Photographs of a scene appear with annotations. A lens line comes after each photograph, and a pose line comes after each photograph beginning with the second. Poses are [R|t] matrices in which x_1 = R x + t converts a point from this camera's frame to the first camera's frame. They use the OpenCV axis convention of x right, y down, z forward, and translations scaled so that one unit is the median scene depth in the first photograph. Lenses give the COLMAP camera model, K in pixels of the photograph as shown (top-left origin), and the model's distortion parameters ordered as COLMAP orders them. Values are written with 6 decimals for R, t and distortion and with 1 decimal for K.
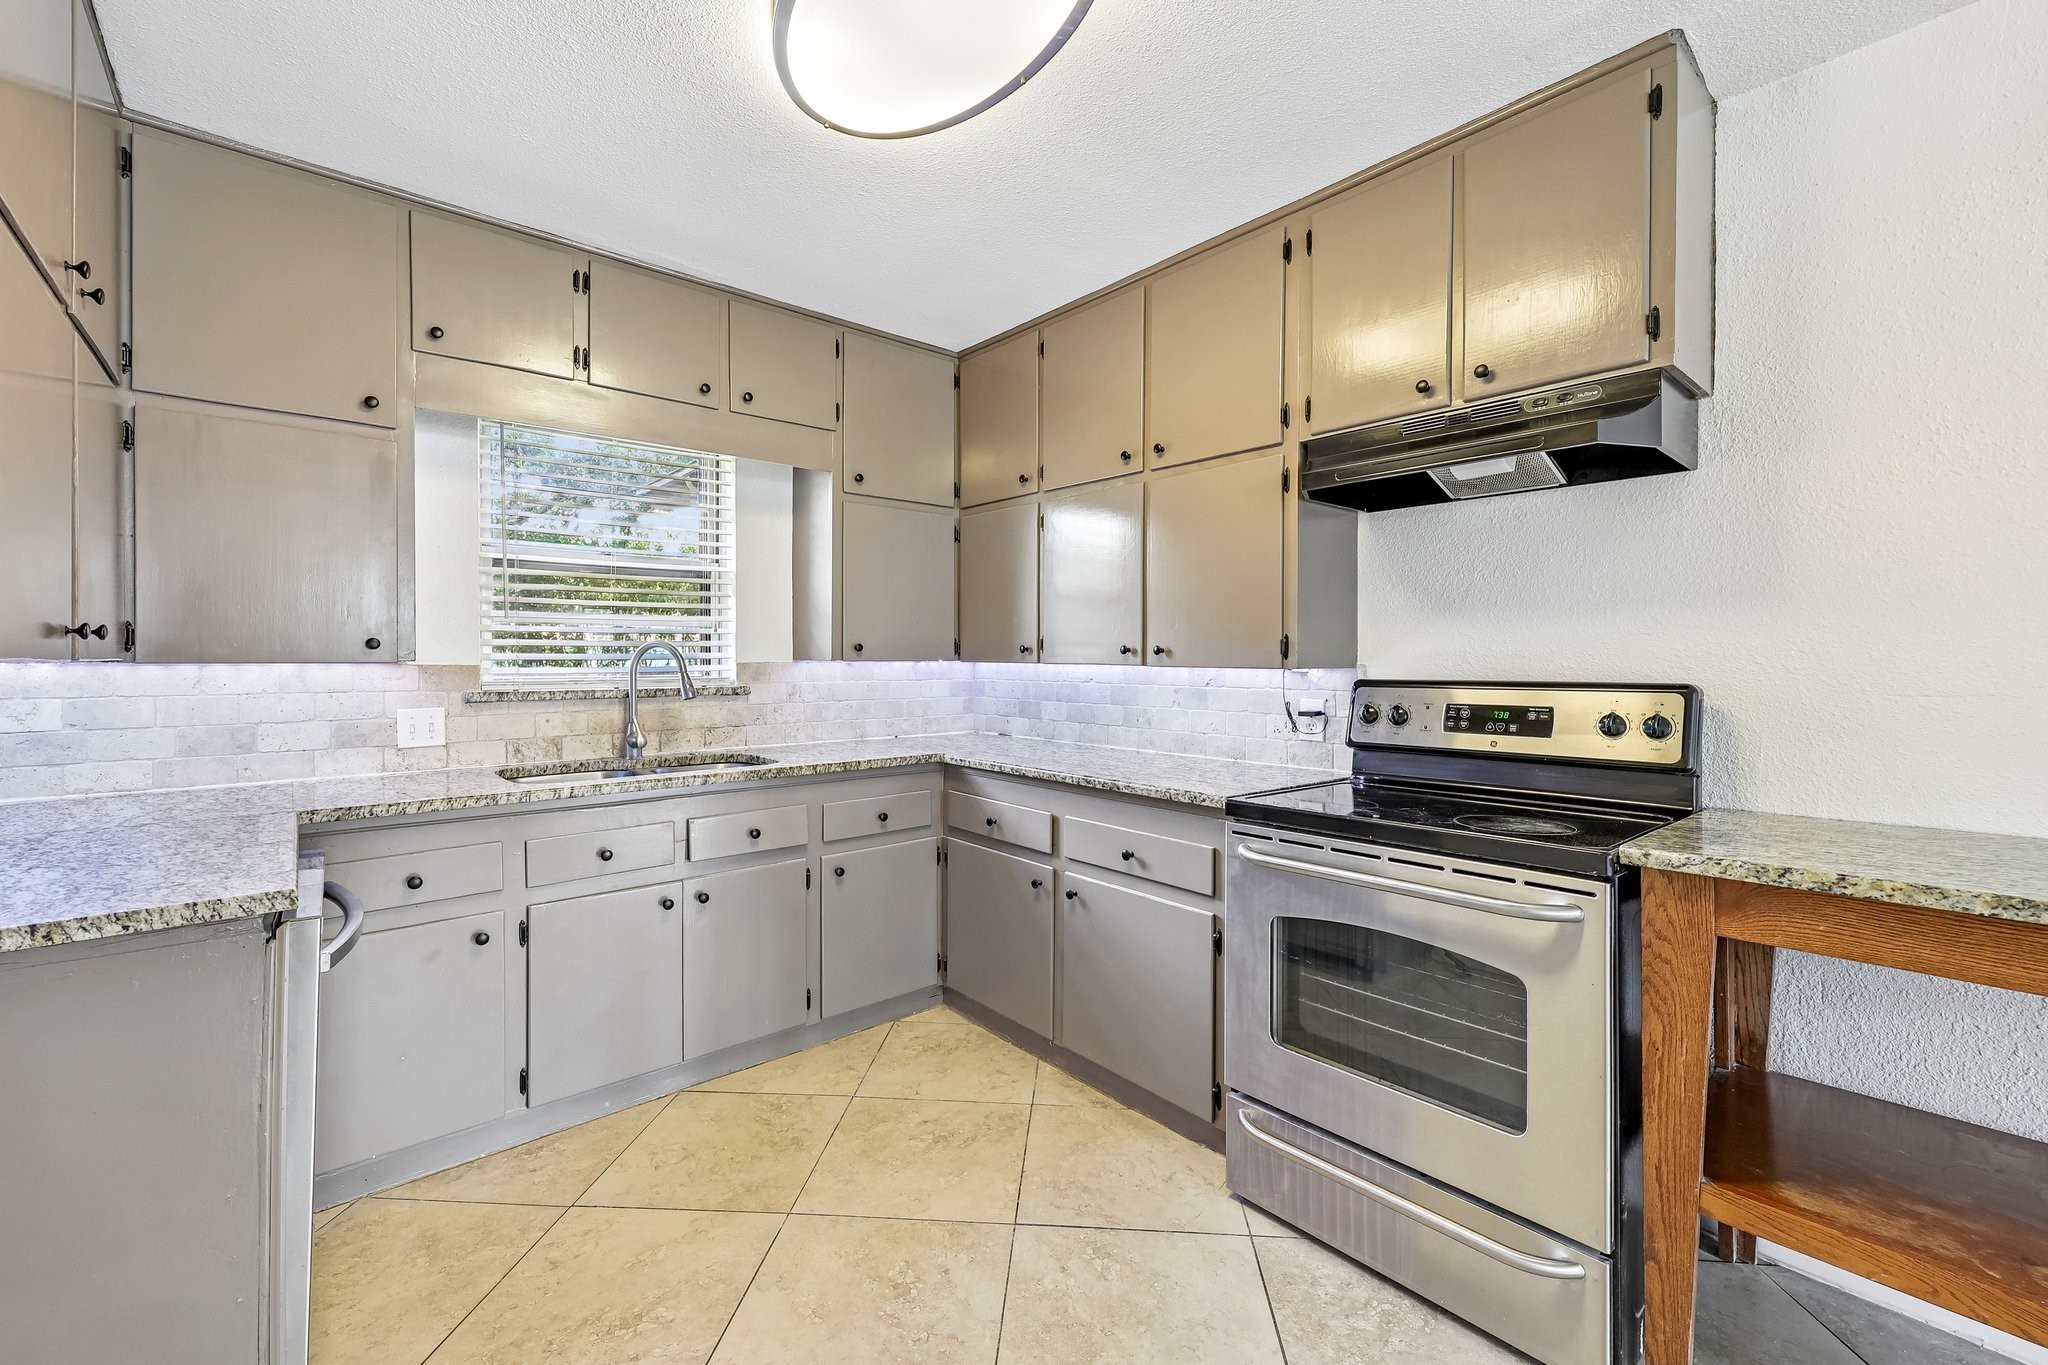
lens RADIAL K [[854.1, 0, 1008.8], [0, 854.1, 665.0], [0, 0, 1]] dist [0.008486, -0.000043]
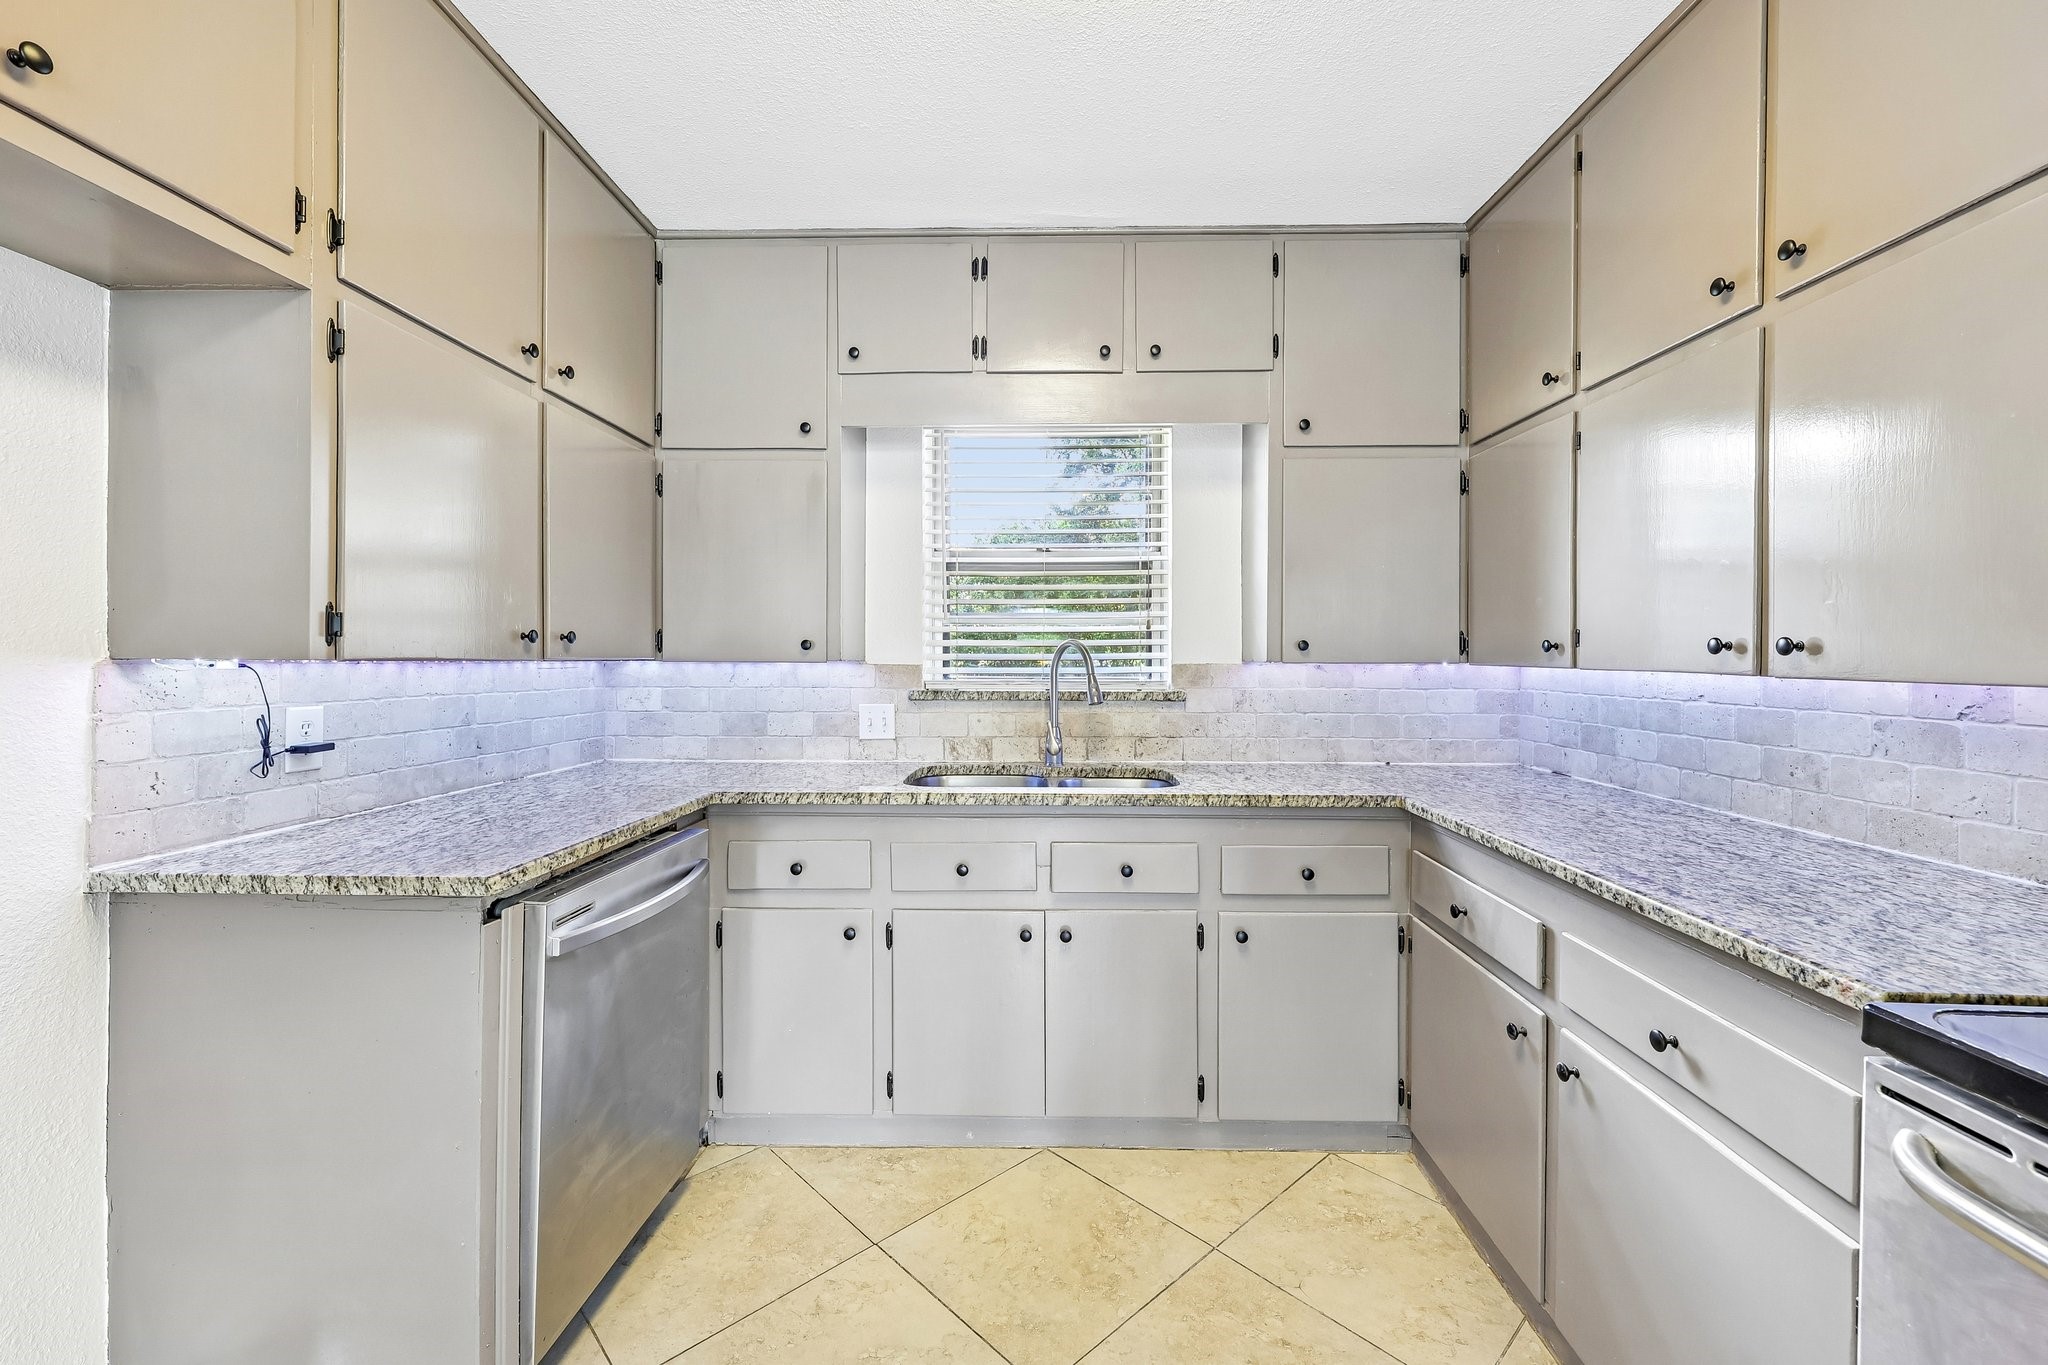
lens RADIAL K [[837.2, 0, 1032.2], [0, 837.2, 662.7], [0, 0, 1]] dist [0.000279, 0.000253]
pose [[0.749874, 0.005965, -0.661554, 0.158456], [-0.007912, 0.999969, 0.000048, -0.003437], [0.661534, 0.005198, 0.749897, 0.308789]]
